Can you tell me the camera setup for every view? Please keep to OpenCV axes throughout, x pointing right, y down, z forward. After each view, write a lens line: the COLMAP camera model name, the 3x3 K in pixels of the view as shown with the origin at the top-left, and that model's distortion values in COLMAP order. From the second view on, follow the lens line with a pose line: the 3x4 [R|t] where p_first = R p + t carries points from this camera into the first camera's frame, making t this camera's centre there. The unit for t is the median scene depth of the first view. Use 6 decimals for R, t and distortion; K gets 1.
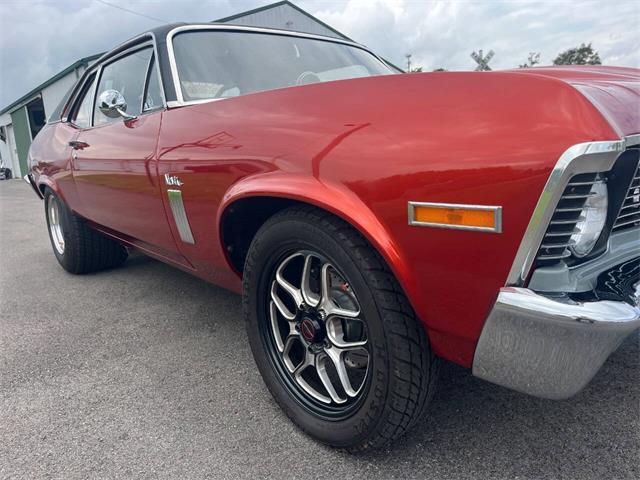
lens RADIAL K [[486.5, 0, 320.0], [0, 486.5, 240.0], [0, 0, 1]] dist [0.085197, -0.125491]
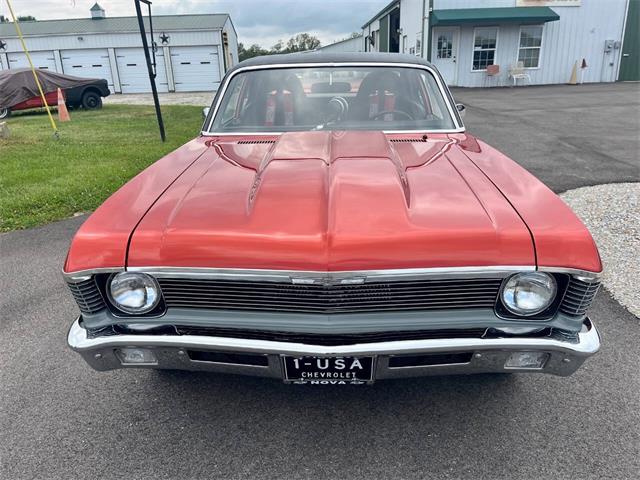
lens RADIAL K [[490.5, 0, 316.7], [0, 490.5, 242.9], [0, 0, 1]] dist [0.056803, -0.086021]
pose [[0.756170, 0.262354, -0.599481, 1.476854], [-0.138702, 0.959555, 0.244981, -0.558905], [0.639507, -0.102098, 0.761976, -0.009050]]
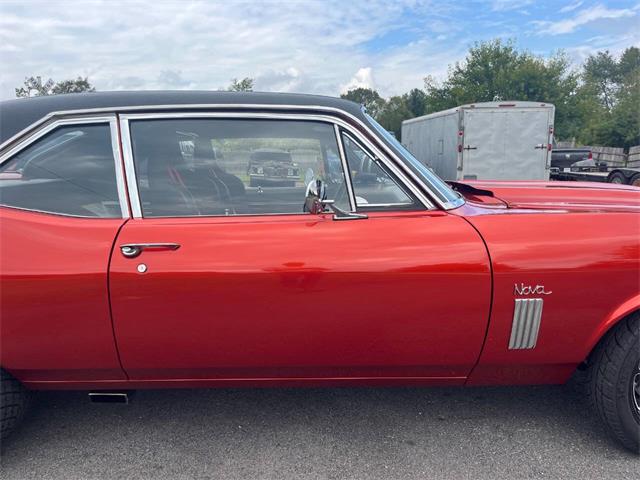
lens RADIAL K [[486.5, 0, 320.0], [0, 486.5, 240.0], [0, 0, 1]] dist [0.085197, -0.125491]
pose [[0.589815, -0.090543, 0.802446, -1.746674], [0.133740, 0.990924, 0.013507, -0.381688], [-0.796387, 0.099353, 0.596571, 0.967361]]
